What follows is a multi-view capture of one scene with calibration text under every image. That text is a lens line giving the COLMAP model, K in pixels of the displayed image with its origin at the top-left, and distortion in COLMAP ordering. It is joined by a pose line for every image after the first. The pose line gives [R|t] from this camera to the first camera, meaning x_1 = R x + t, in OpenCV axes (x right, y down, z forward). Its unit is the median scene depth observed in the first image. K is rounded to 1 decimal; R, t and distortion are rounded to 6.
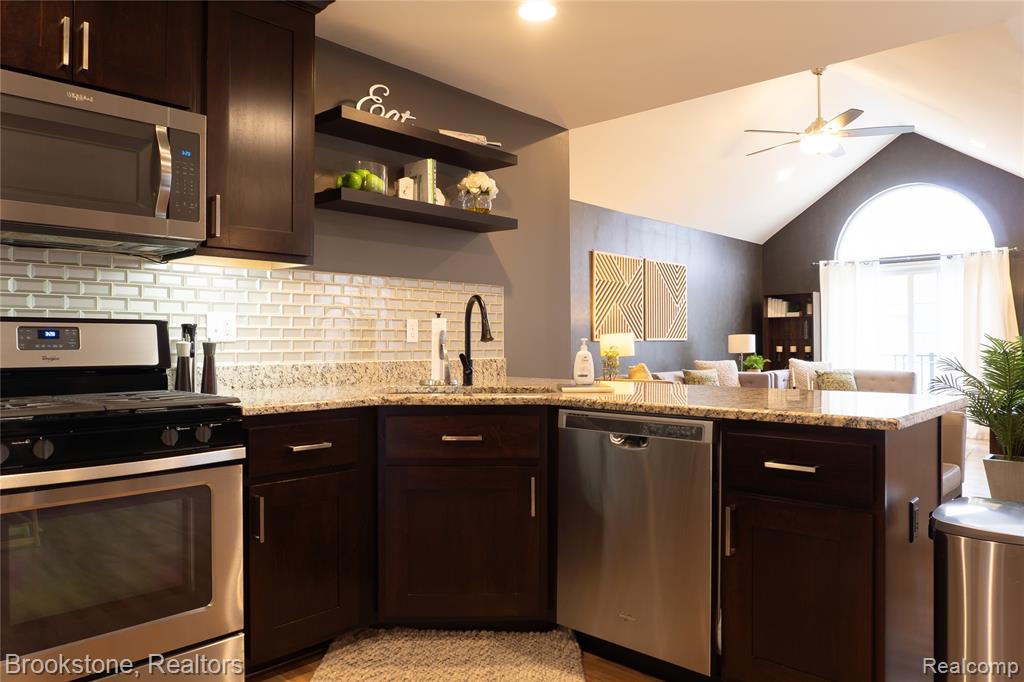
lens RADIAL K [[699.9, 0, 512.0], [0, 699.9, 341.0], [0, 0, 1]] dist [-0.002929, -0.000455]
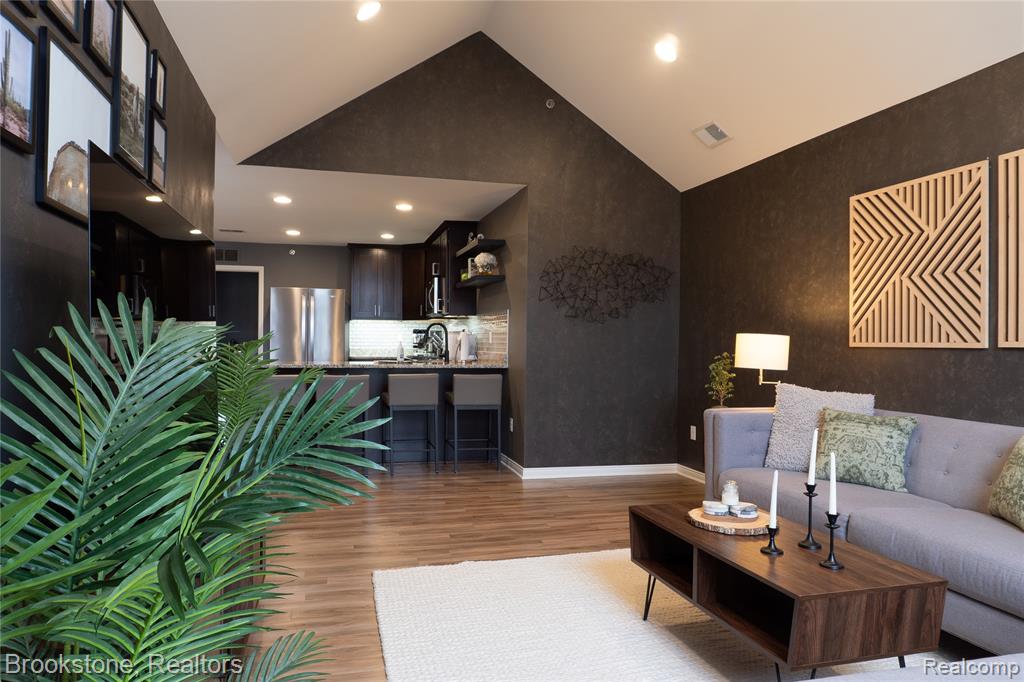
lens RADIAL K [[699.9, 0, 512.0], [0, 699.9, 341.0], [0, 0, 1]] dist [-0.002929, -0.000455]
pose [[-0.532445, -0.004487, -0.846453, 0.761462], [-0.009712, 0.999953, 0.000808, -0.001989], [0.846409, 0.008651, -0.532463, 1.042325]]
